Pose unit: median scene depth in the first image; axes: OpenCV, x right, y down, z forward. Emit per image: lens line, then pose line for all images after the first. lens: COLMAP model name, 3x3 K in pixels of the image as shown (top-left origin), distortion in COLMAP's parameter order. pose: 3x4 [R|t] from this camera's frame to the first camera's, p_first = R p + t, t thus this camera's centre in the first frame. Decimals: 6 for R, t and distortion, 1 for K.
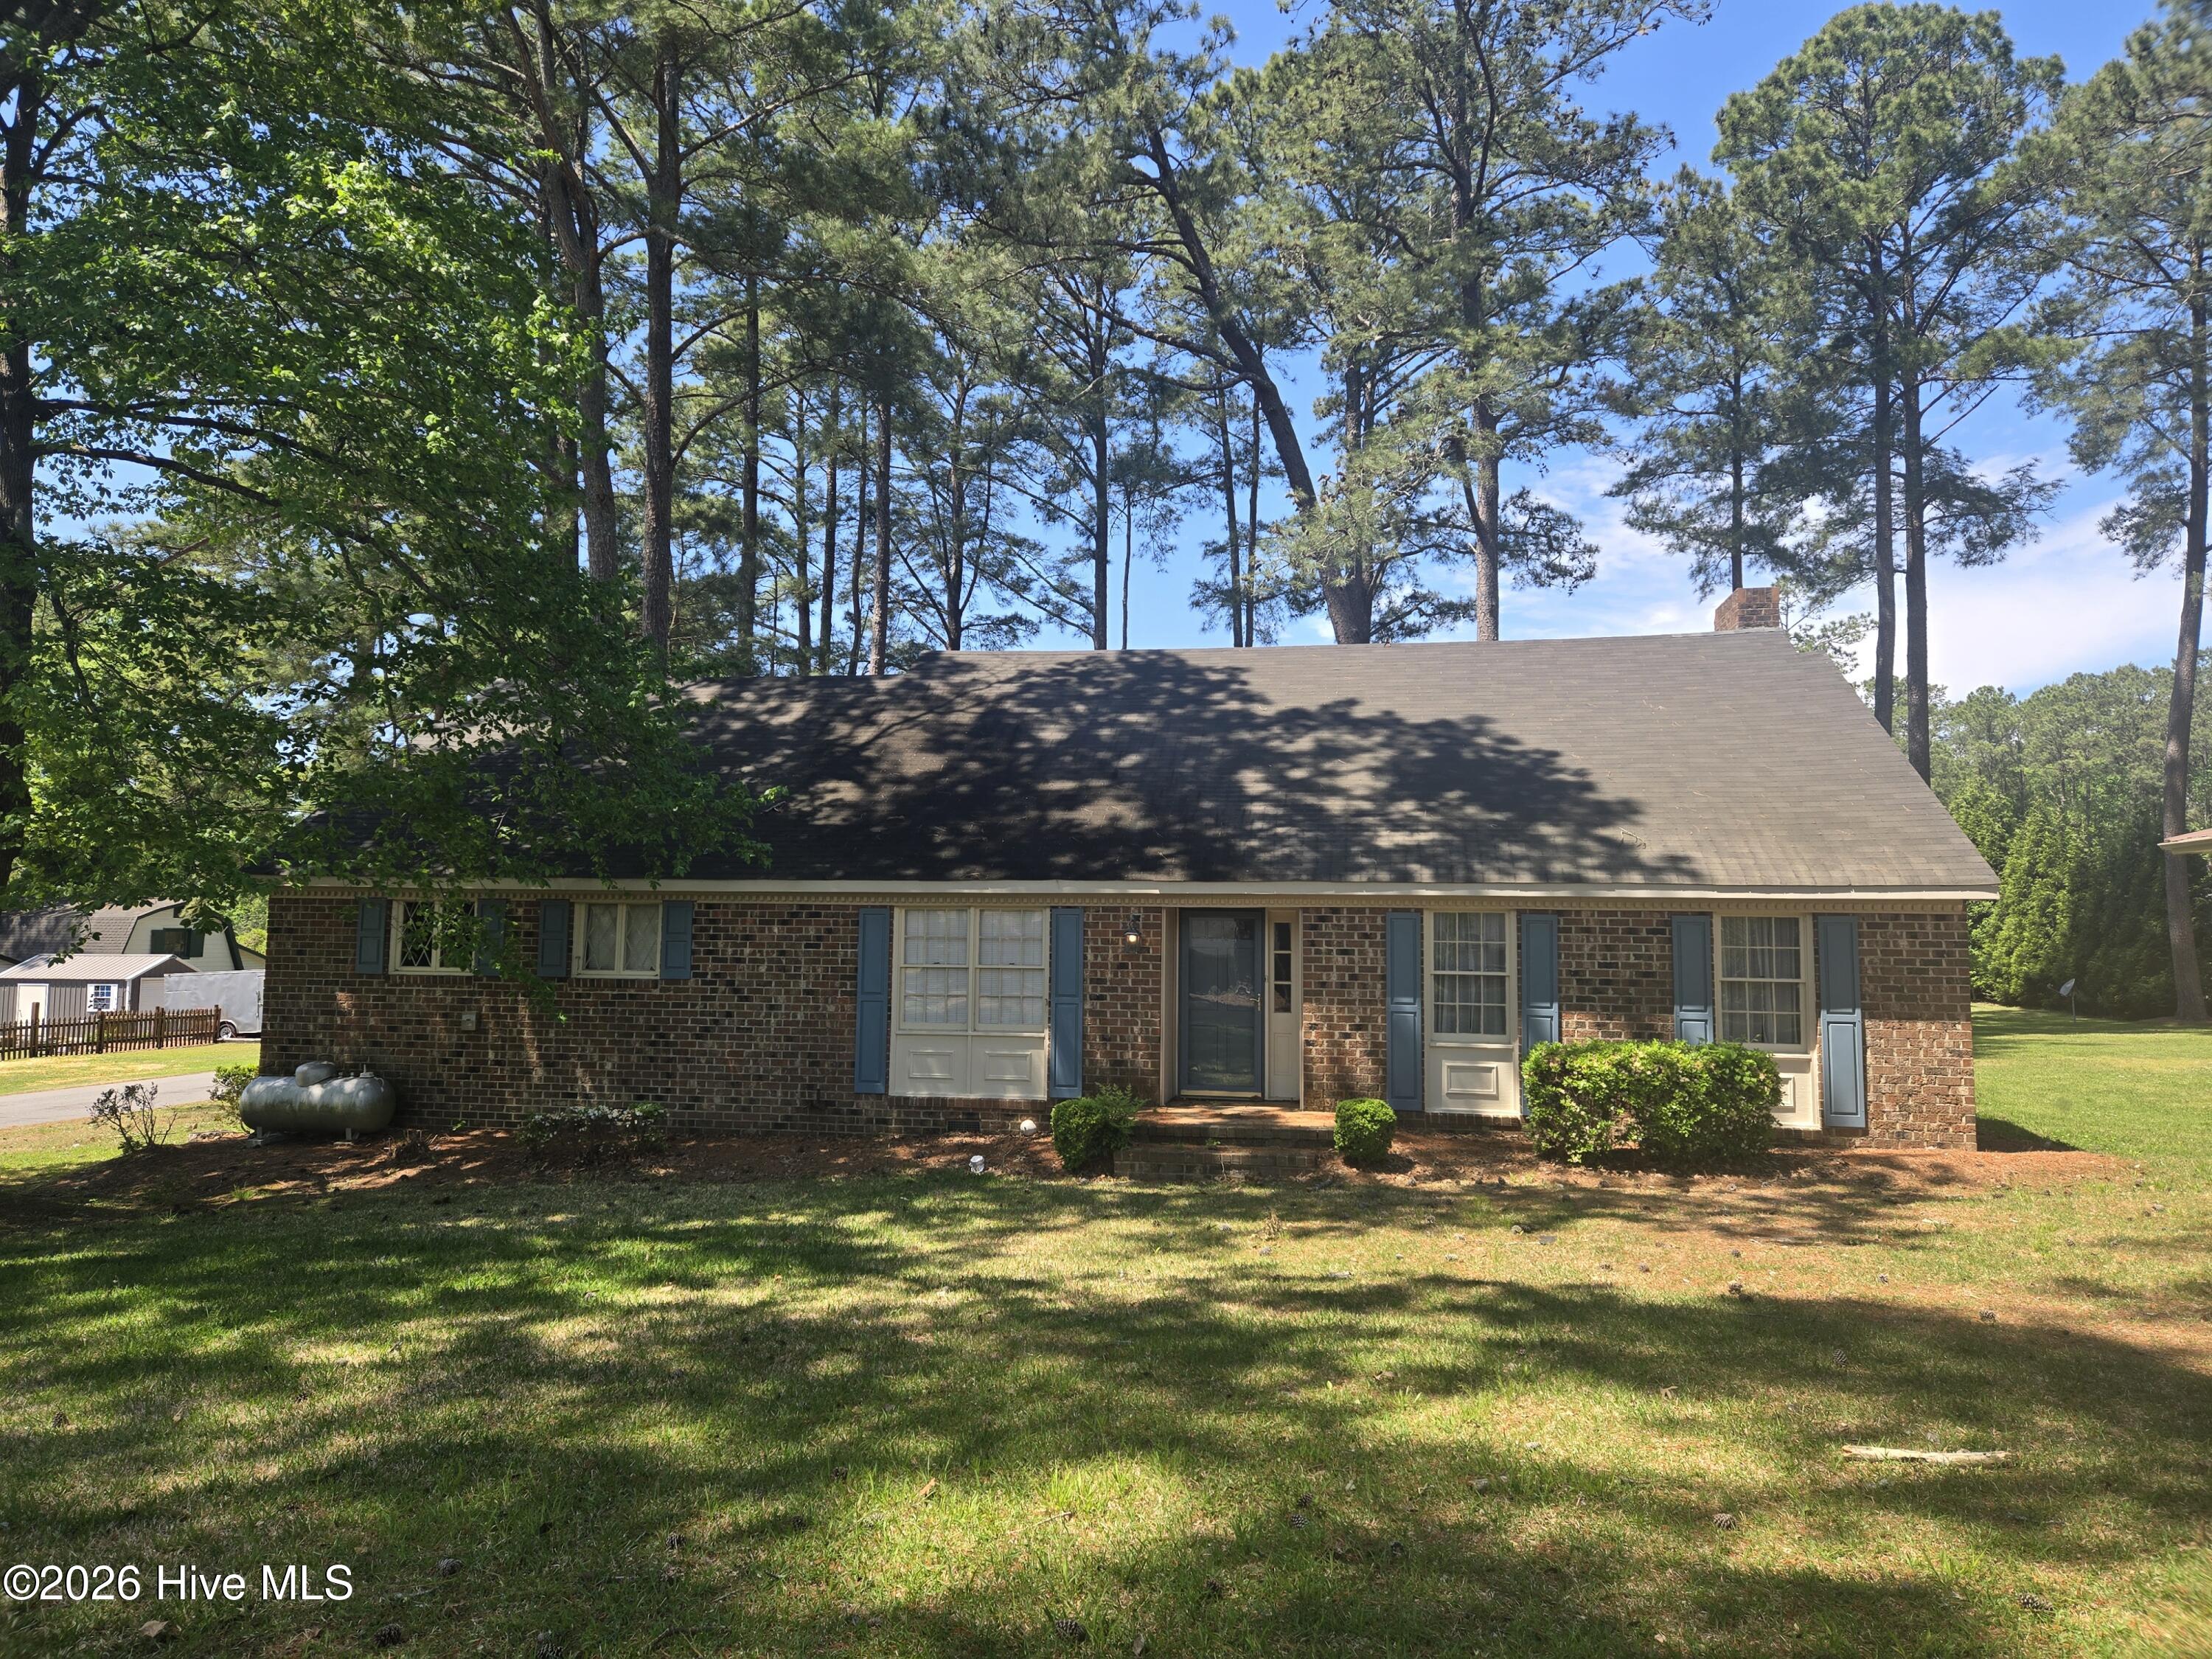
lens RADIAL K [[1478.2, 0, 1104.2], [0, 1478.2, 840.7], [0, 0, 1]] dist [0.145389, -0.136714]
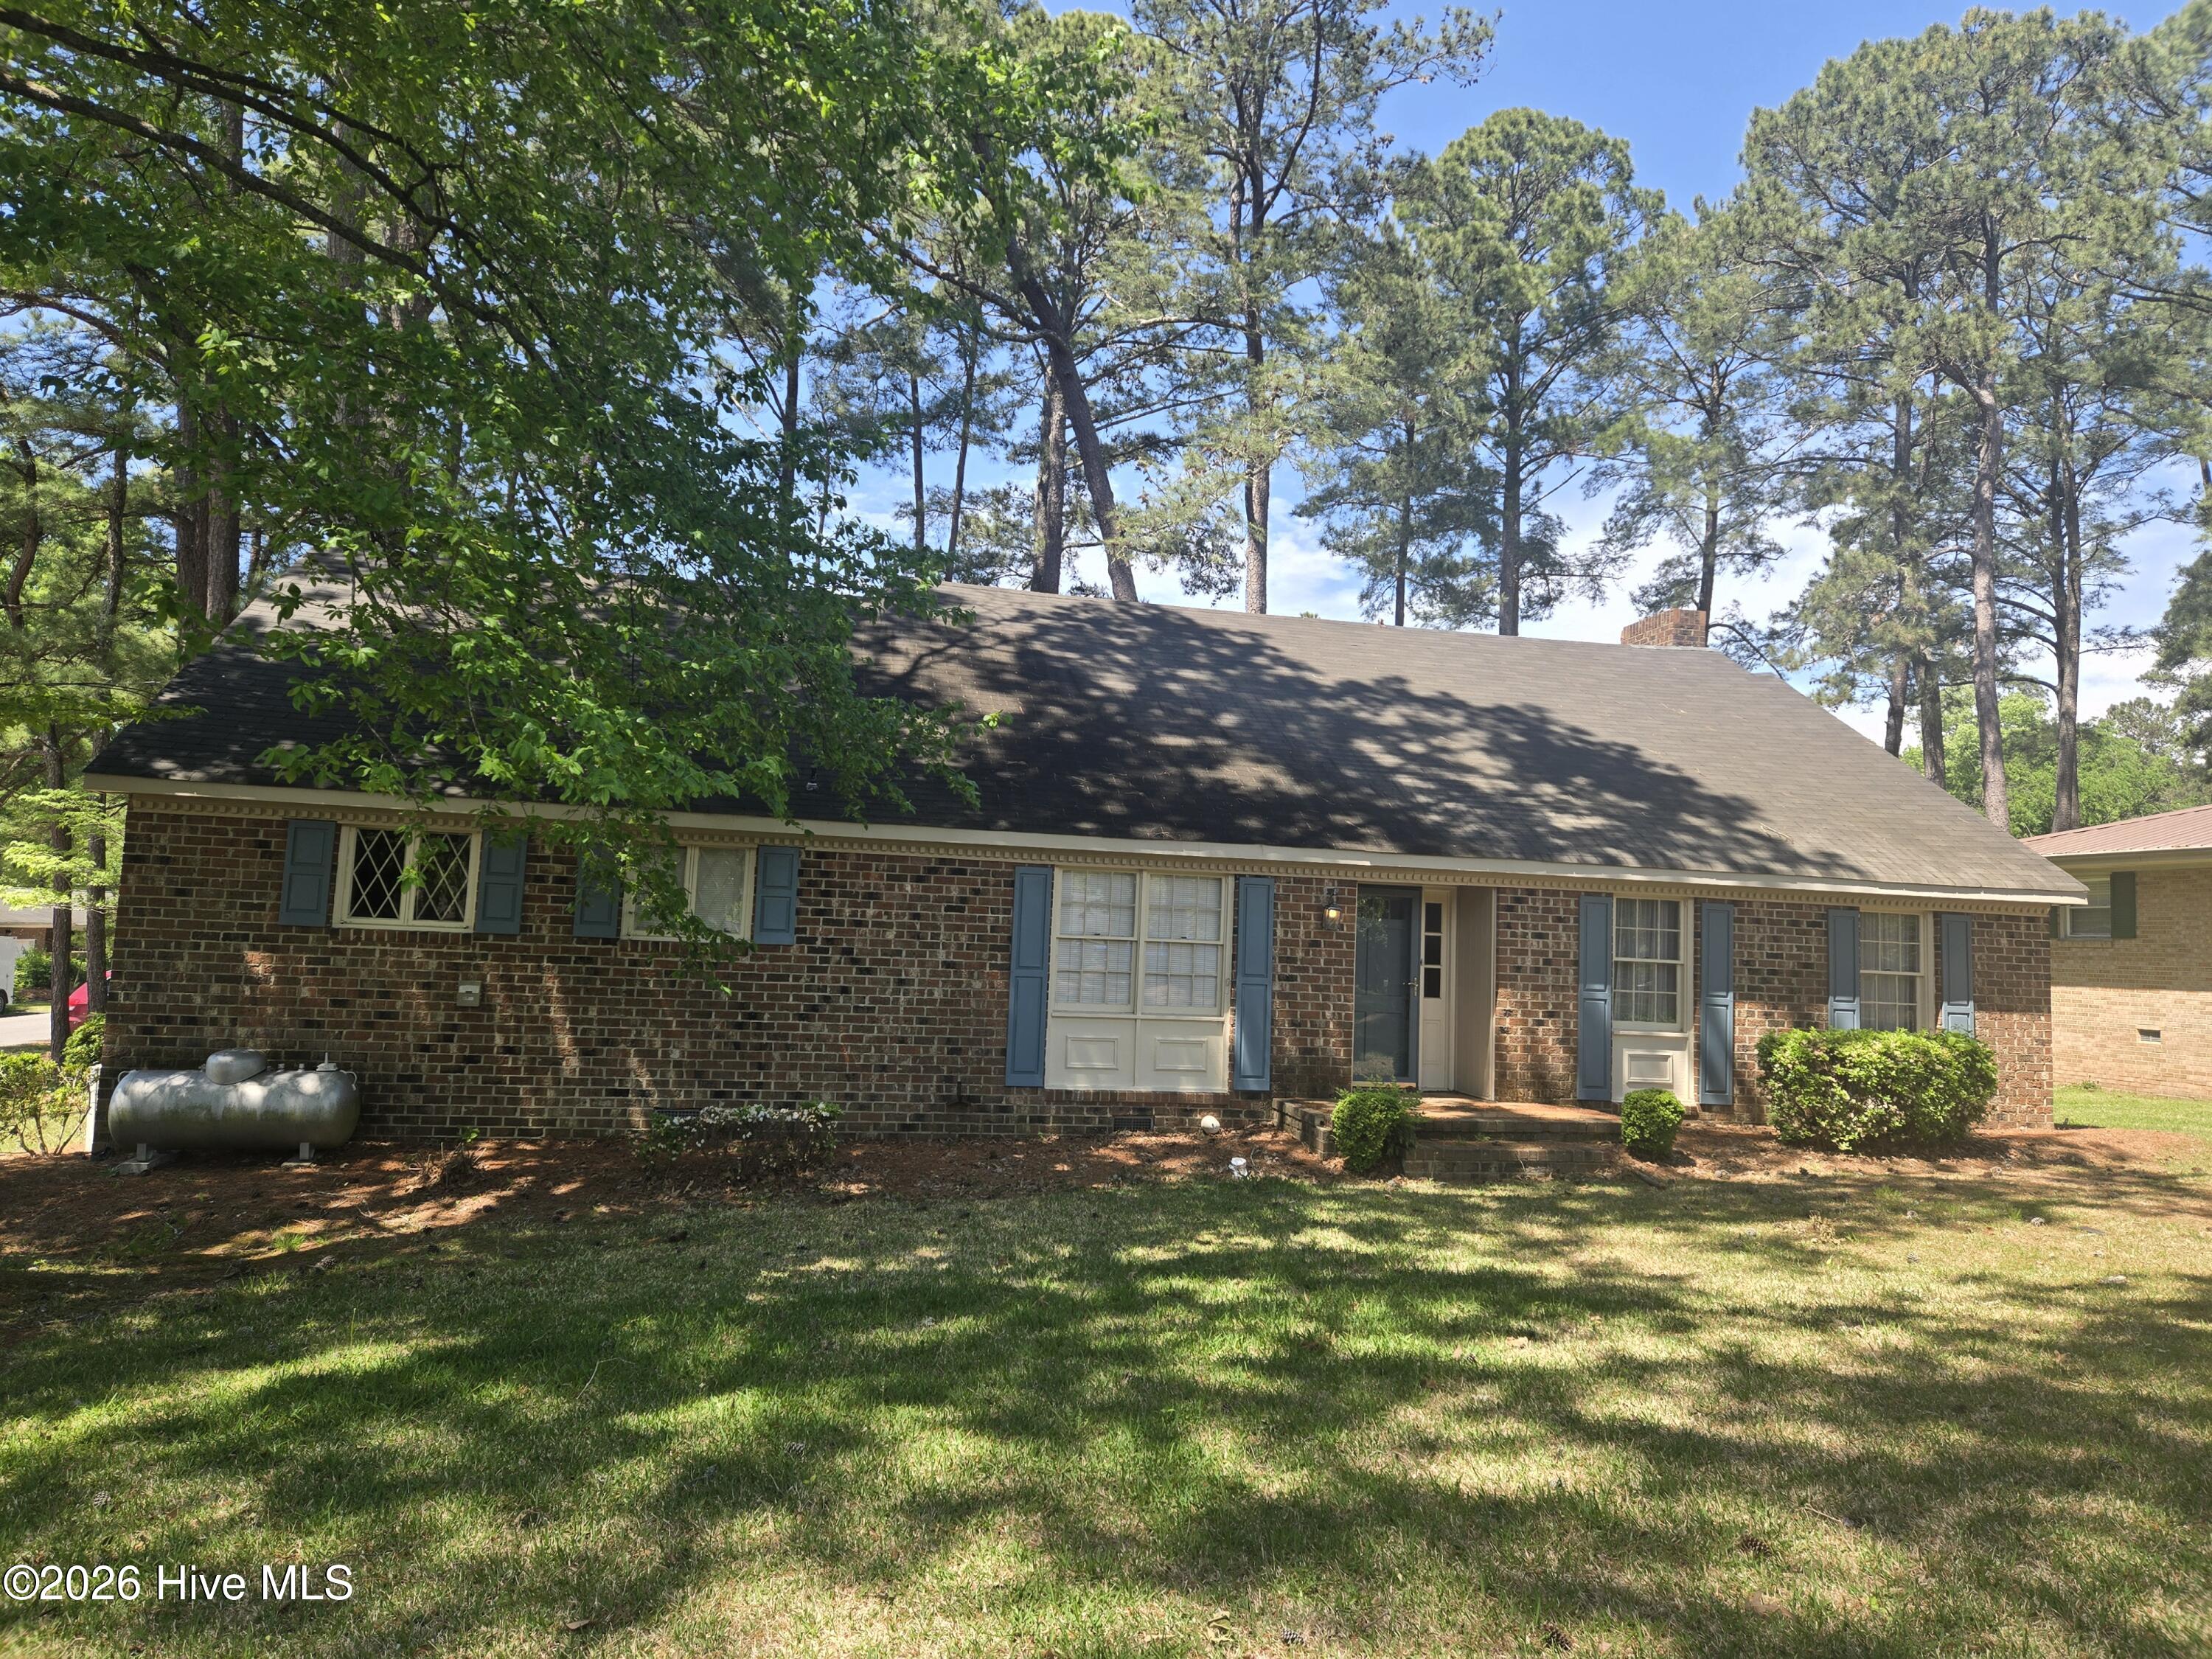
lens RADIAL K [[1496.0, 0, 1109.2], [0, 1496.0, 821.3], [0, 0, 1]] dist [0.129037, -0.086916]
pose [[0.918240, 0.059171, 0.391580, -0.459023], [-0.055507, 0.998244, -0.020681, 0.035274], [-0.392116, -0.002745, 0.919912, 0.202342]]
